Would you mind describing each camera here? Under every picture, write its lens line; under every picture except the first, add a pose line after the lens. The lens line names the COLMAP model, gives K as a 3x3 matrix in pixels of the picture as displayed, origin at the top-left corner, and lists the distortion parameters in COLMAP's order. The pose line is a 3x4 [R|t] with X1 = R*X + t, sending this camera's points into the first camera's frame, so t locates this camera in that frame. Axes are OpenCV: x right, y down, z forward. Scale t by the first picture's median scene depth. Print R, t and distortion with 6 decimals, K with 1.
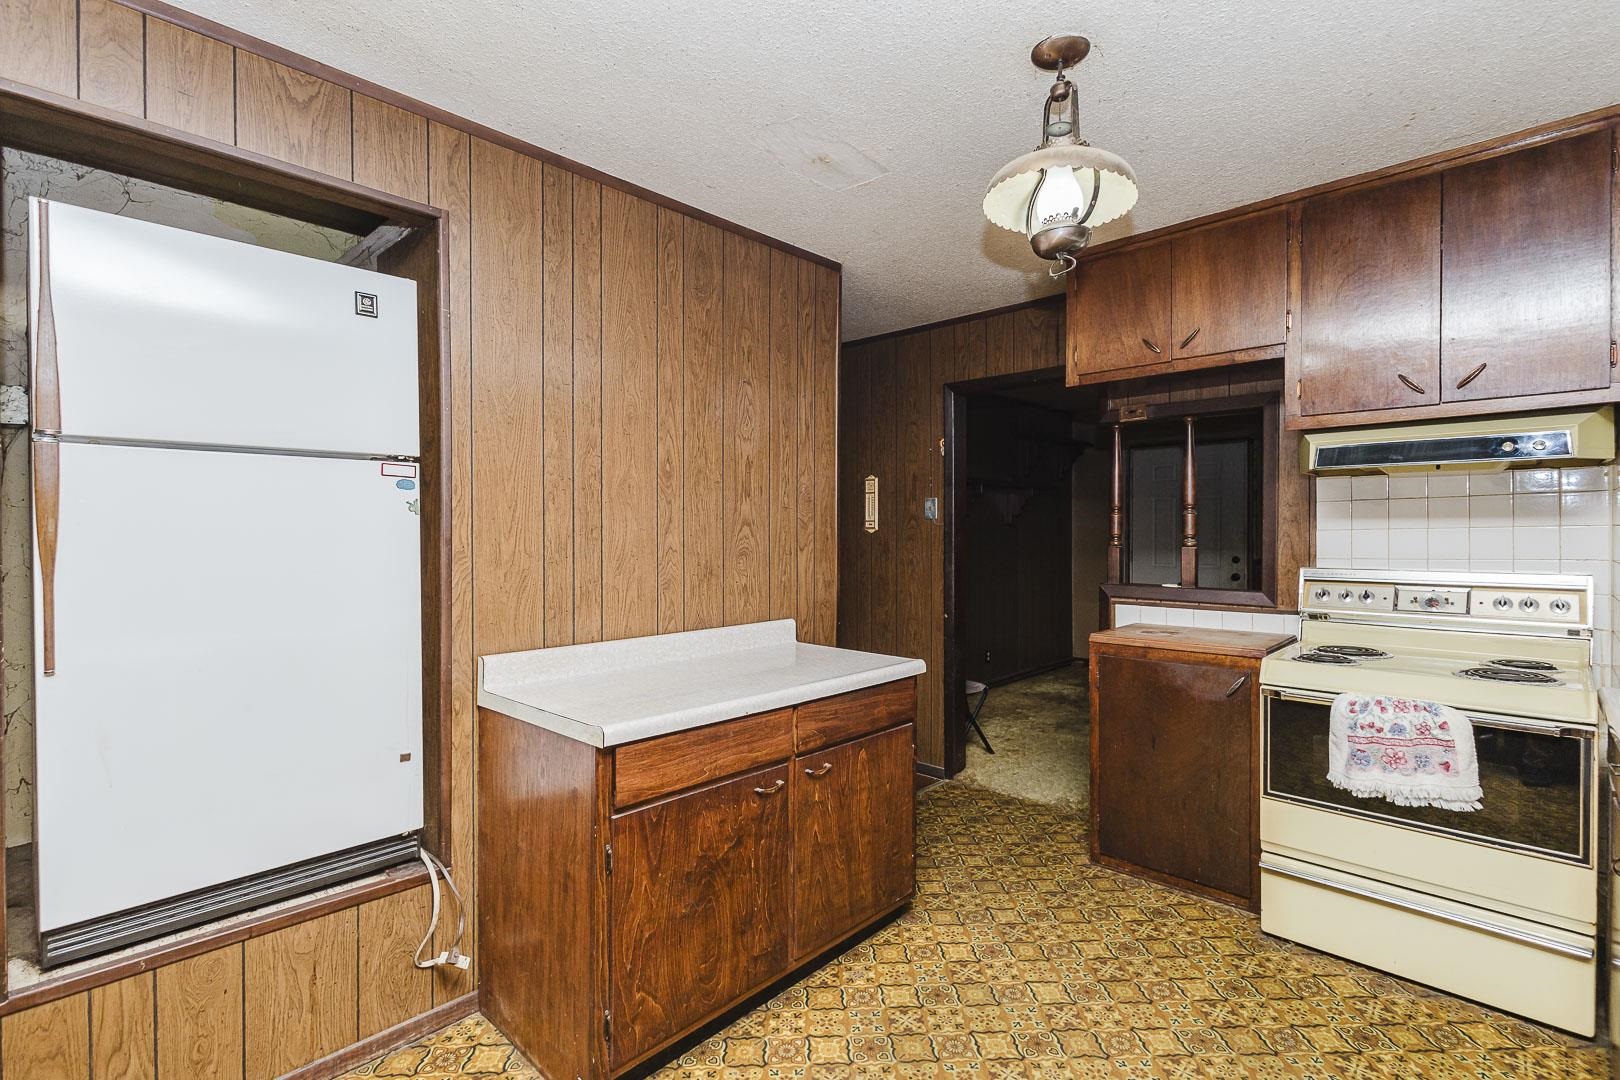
lens RADIAL K [[757.2, 0, 810.0], [0, 757.2, 540.0], [0, 0, 1]] dist [0.051169, -0.027012]
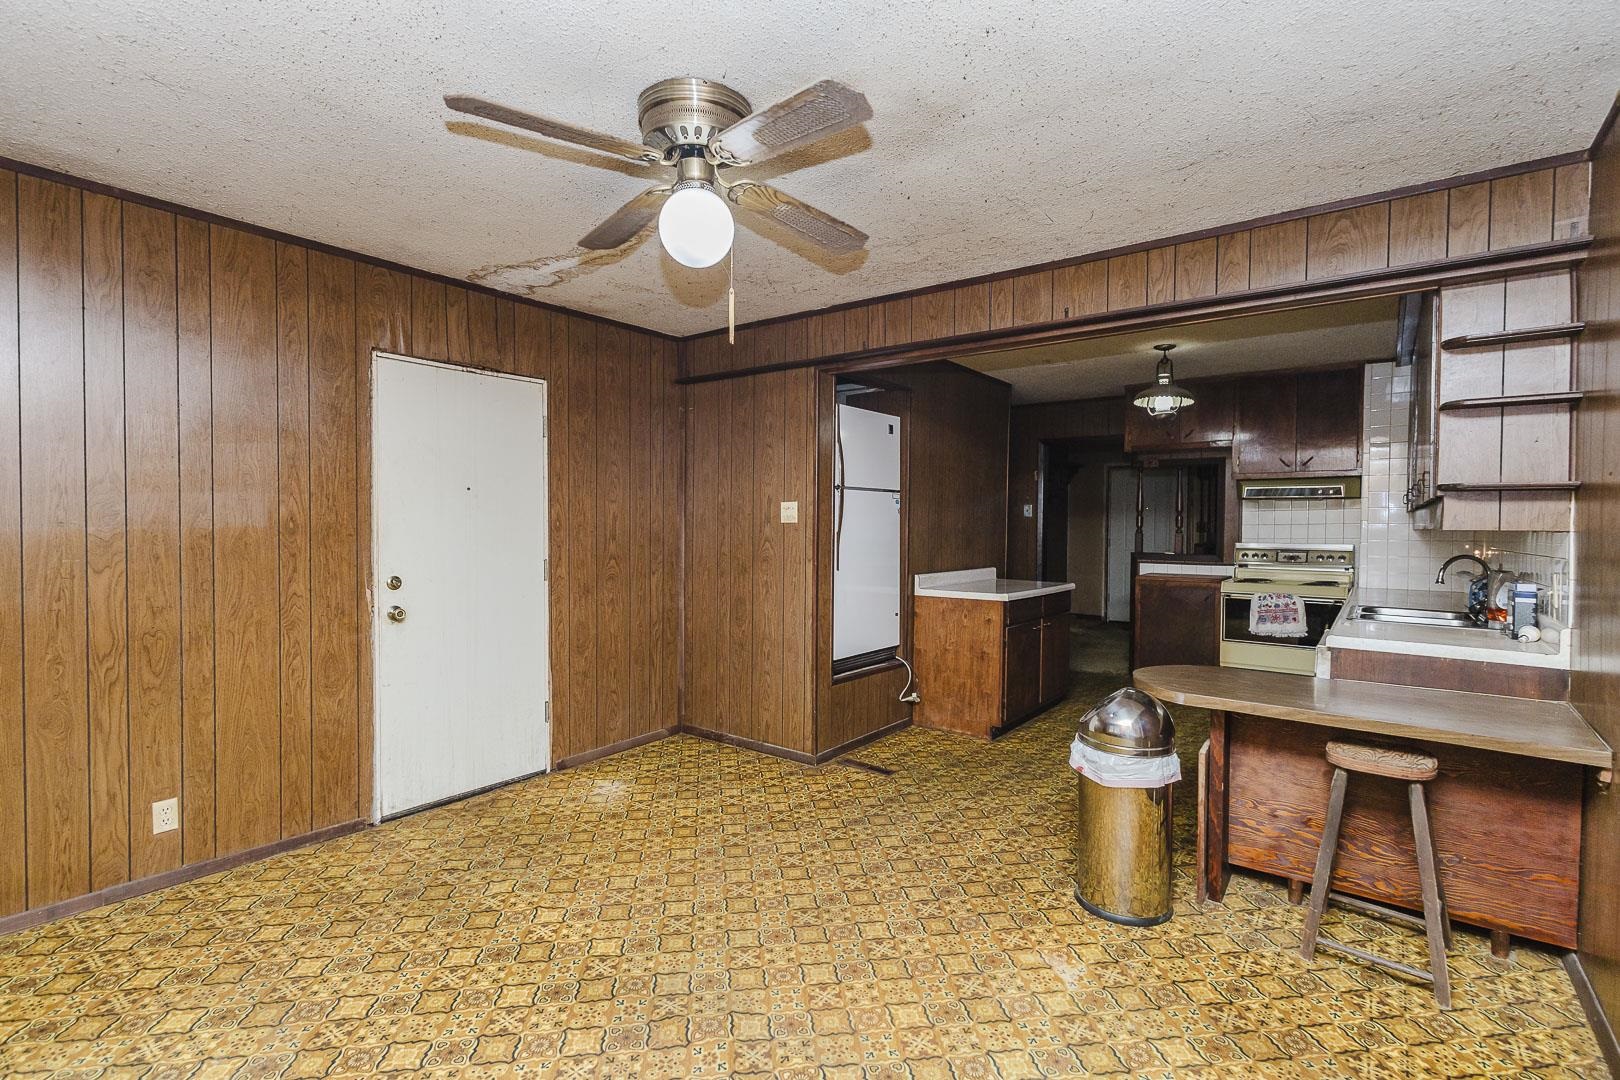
lens RADIAL K [[749.3, 0, 810.0], [0, 749.3, 540.0], [0, 0, 1]] dist [0.007865, -0.000174]
pose [[0.994925, 0.007522, 0.100334, -0.897632], [-0.008377, 0.999932, 0.008109, 0.027238], [-0.100266, -0.008909, 0.994921, -1.148239]]
